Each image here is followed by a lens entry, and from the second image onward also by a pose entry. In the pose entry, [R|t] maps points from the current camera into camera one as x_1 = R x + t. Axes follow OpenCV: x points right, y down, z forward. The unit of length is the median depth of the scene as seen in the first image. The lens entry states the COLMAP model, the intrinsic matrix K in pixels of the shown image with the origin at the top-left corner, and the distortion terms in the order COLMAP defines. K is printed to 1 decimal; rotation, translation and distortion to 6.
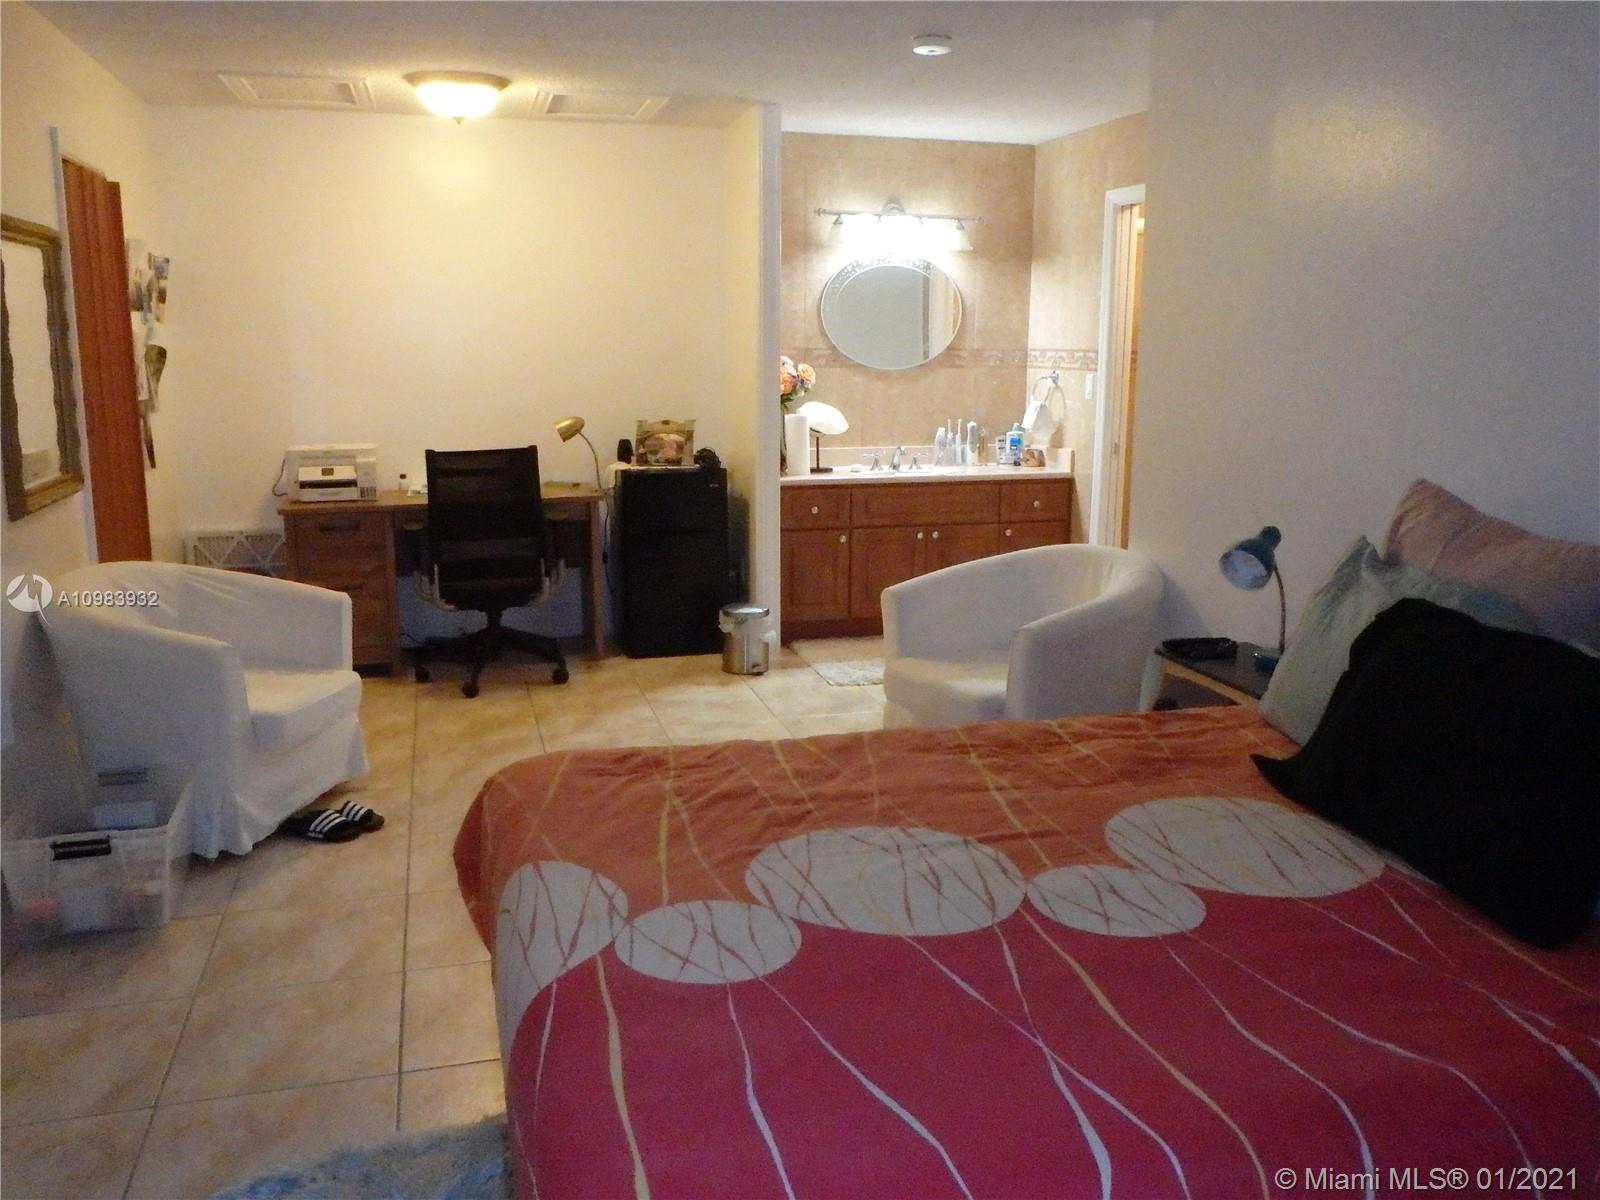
lens RADIAL K [[1338.8, 0, 802.9], [0, 1338.8, 603.0], [0, 0, 1]] dist [0.007944, -0.015260]
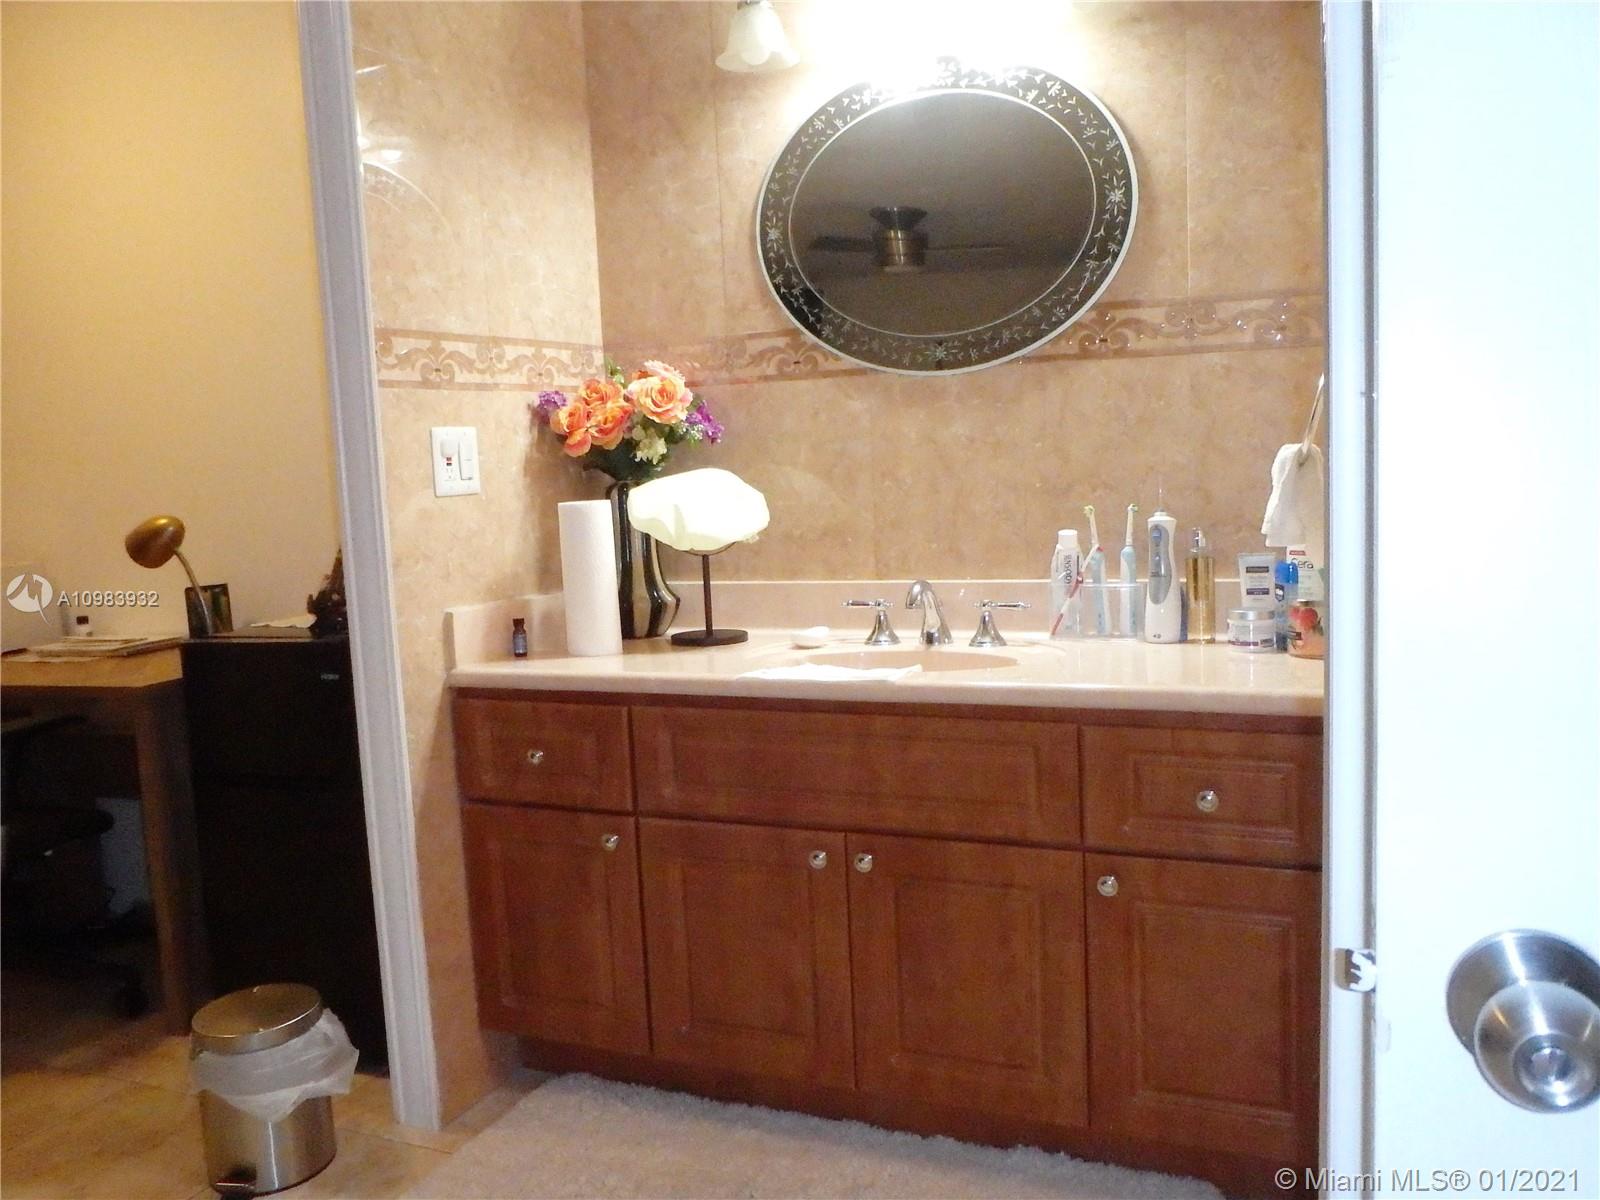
lens RADIAL K [[1338.8, 0, 789.6], [0, 1338.8, 596.4], [0, 0, 1]] dist [0.007944, -0.015260]
pose [[0.760432, 0.036712, -0.648379, 0.284123], [-0.073324, 0.996870, -0.029551, -0.100948], [0.645265, 0.070013, 0.760744, 0.708288]]
